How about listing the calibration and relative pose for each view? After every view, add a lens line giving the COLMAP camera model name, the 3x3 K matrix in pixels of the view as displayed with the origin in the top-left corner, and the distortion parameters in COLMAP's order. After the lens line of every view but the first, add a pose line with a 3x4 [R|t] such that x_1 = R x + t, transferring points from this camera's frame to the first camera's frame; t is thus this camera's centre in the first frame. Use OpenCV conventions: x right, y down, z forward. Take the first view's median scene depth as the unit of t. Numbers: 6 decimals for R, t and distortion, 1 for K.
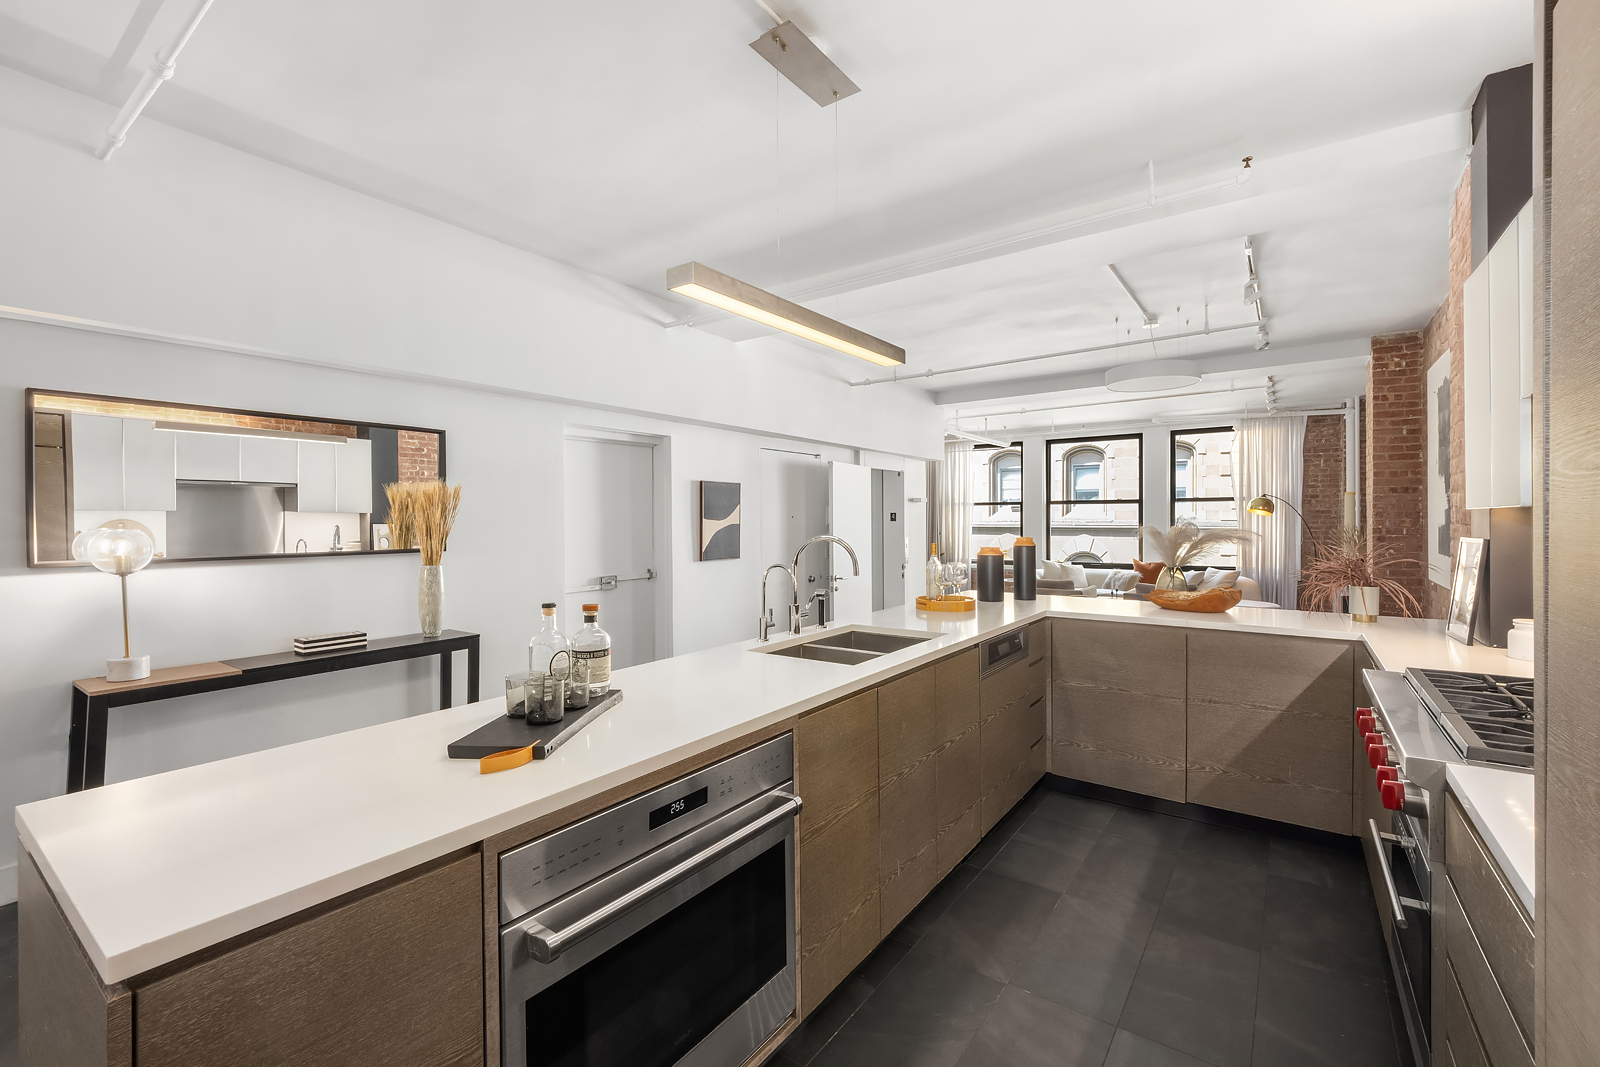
lens RADIAL K [[693.2, 0, 794.5], [0, 693.2, 522.7], [0, 0, 1]] dist [-0.003247, -0.000339]
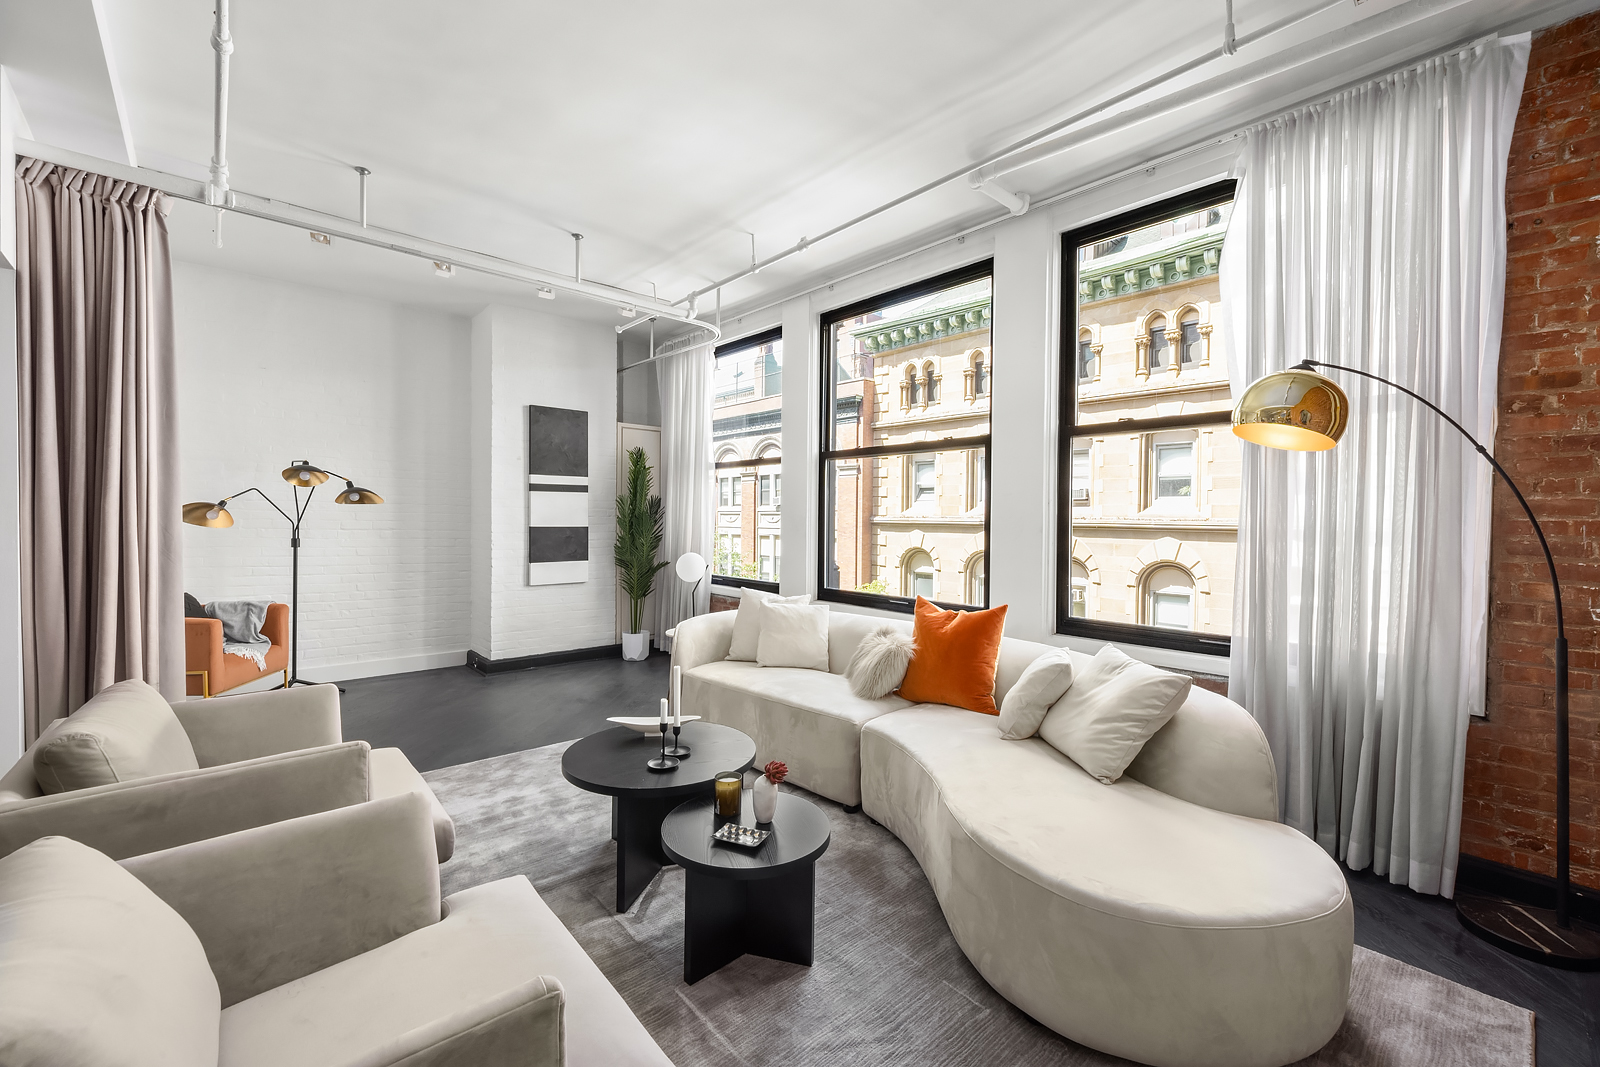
lens RADIAL K [[655.8, 0, 797.8], [0, 655.8, 526.3], [0, 0, 1]] dist [-0.000801, -0.000681]
pose [[0.978733, 0.015344, -0.204563, 0.507945], [-0.013950, 0.999869, 0.008257, 0.014767], [0.204662, -0.005227, 0.978819, 0.680311]]
